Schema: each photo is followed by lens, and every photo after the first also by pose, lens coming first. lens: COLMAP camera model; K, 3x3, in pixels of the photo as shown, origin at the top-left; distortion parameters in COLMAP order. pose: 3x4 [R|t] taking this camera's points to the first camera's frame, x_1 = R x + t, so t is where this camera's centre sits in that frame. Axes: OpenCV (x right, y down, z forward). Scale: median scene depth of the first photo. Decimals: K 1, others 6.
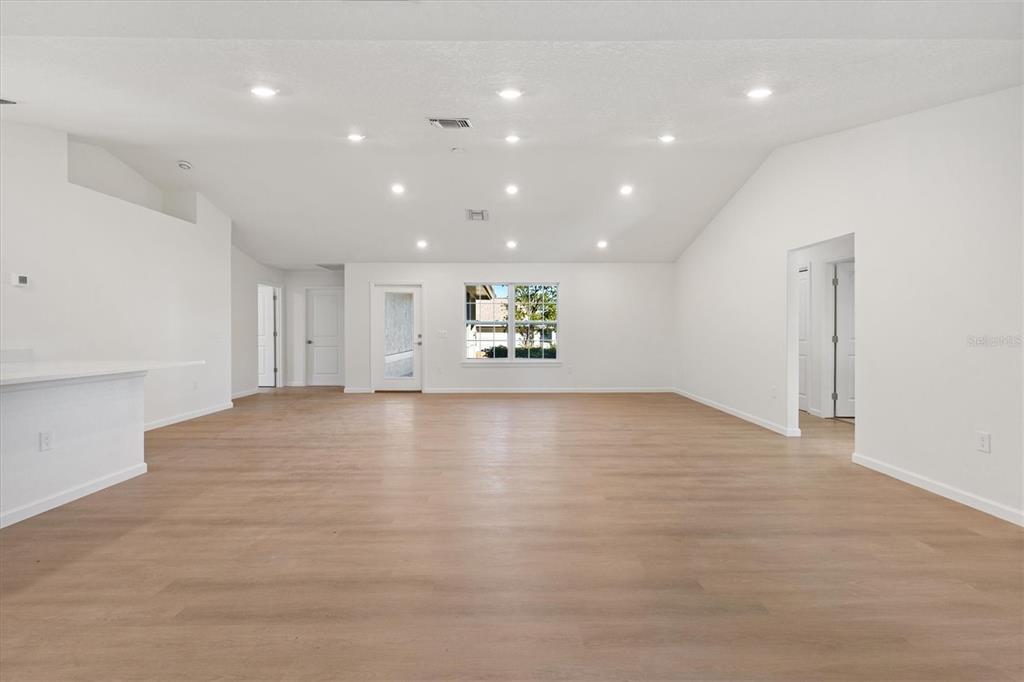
lens RADIAL K [[465.9, 0, 513.0], [0, 465.9, 332.6], [0, 0, 1]] dist [0.000453, 0.000084]
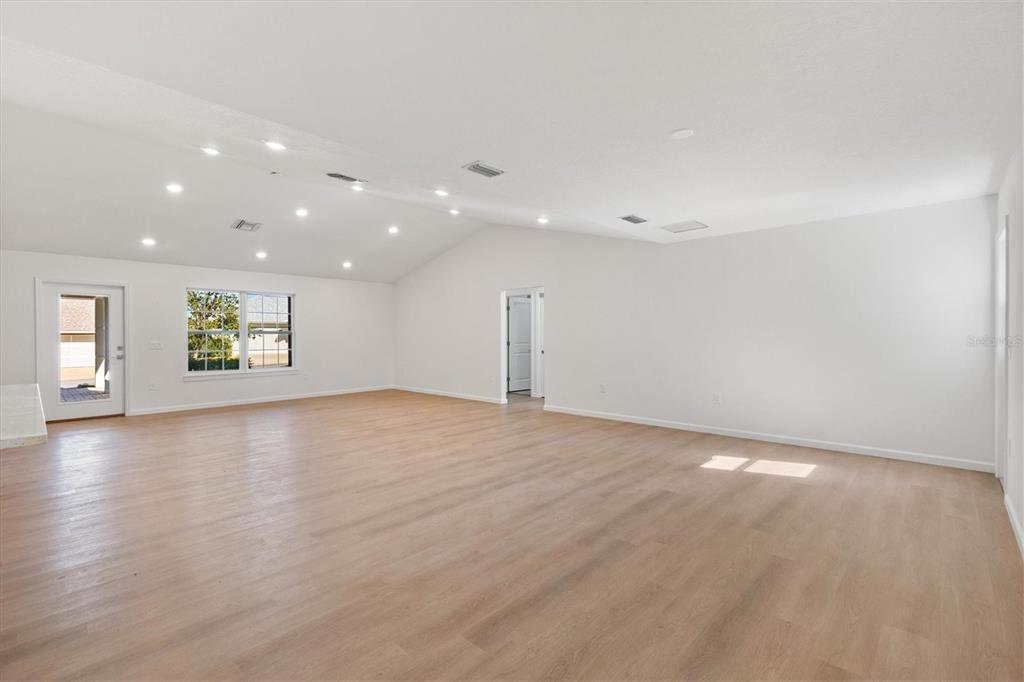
lens RADIAL K [[478.8, 0, 512.0], [0, 478.8, 341.0], [0, 0, 1]] dist [0.000146, -0.000007]
pose [[0.677451, -0.011499, 0.735478, -0.395331], [0.009336, 0.999932, 0.007034, -0.005224], [-0.735509, 0.002102, 0.677512, -0.099852]]
